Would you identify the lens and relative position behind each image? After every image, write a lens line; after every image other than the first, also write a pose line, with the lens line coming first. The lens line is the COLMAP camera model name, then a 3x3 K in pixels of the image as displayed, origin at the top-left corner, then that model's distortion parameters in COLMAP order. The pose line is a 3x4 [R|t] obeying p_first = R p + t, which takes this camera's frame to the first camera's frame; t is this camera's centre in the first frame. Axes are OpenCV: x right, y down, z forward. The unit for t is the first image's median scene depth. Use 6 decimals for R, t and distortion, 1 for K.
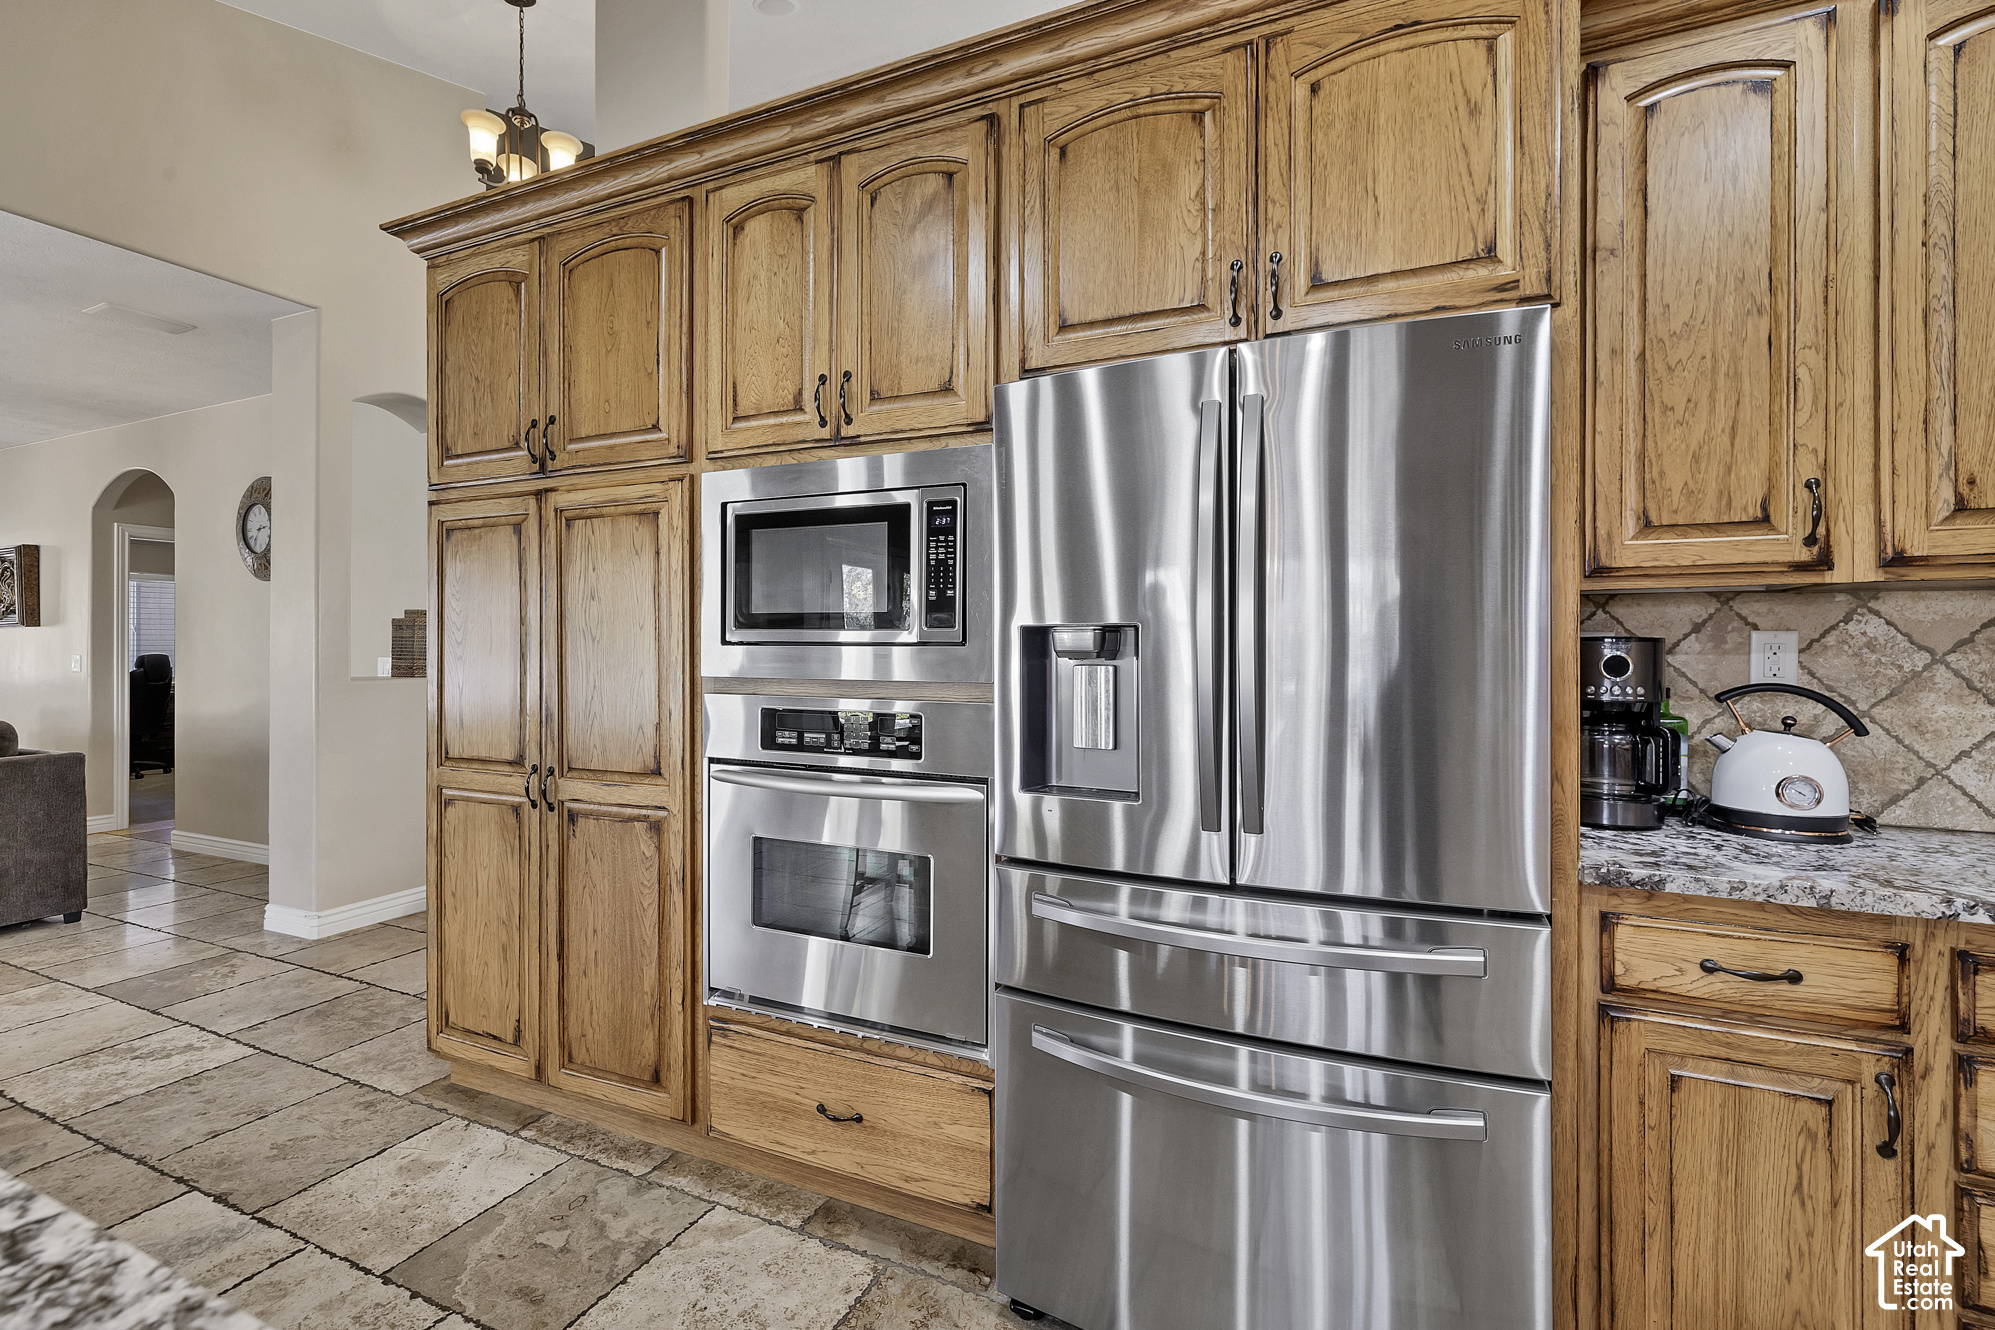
lens RADIAL K [[862.0, 0, 997.2], [0, 862.0, 654.3], [0, 0, 1]] dist [0.003477, 0.000039]
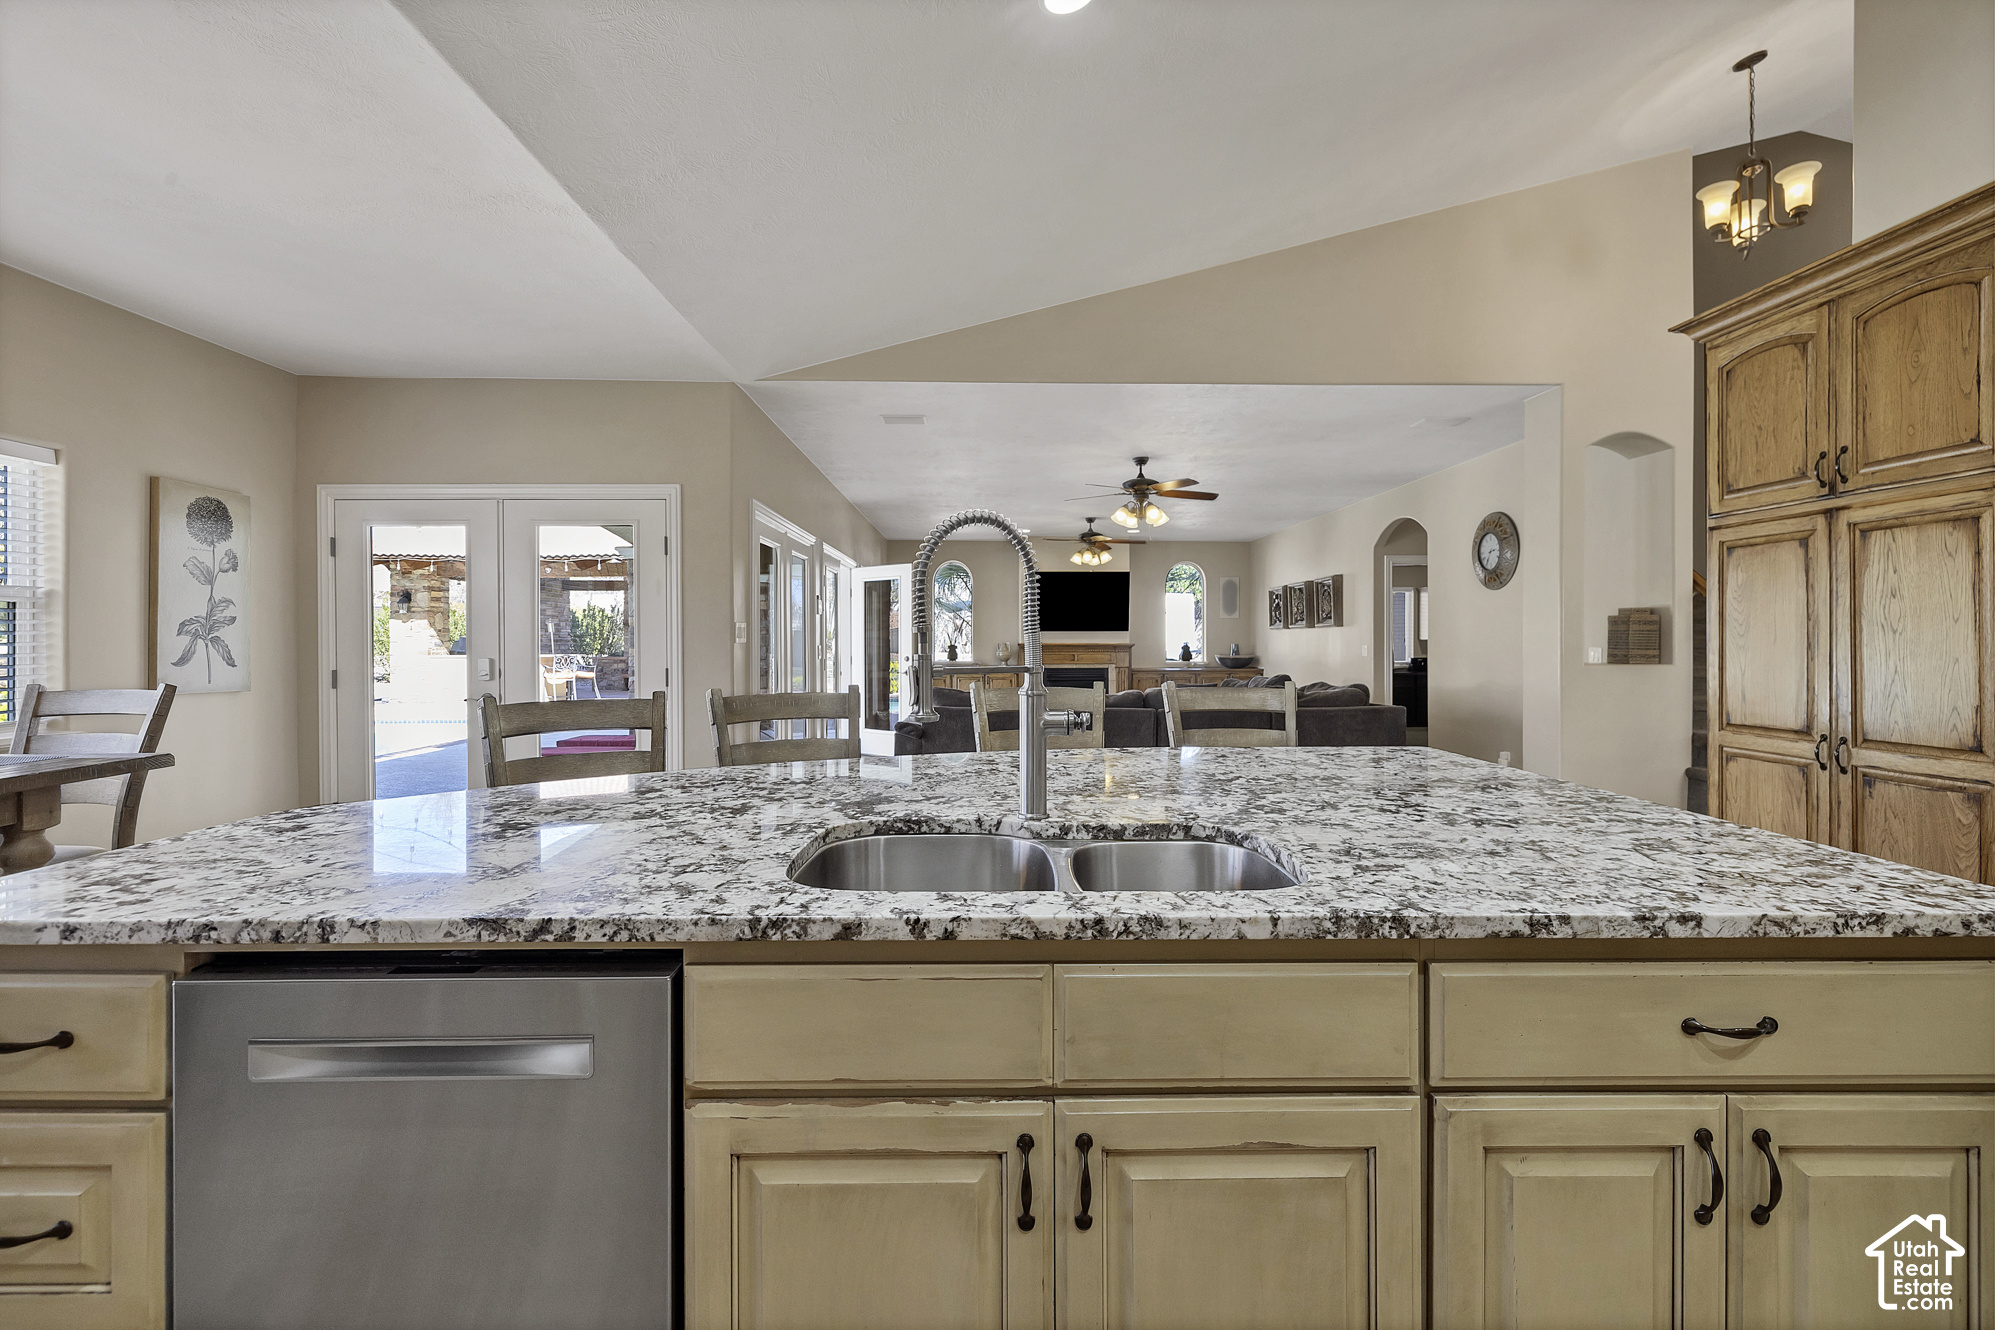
lens RADIAL K [[862.0, 0, 1008.6], [0, 862.0, 640.6], [0, 0, 1]] dist [0.003477, 0.000039]
pose [[0.434184, -0.001919, -0.900822, 0.065334], [-0.004777, 0.999979, -0.004432, 0.006017], [0.900812, 0.006227, 0.434165, -0.566290]]
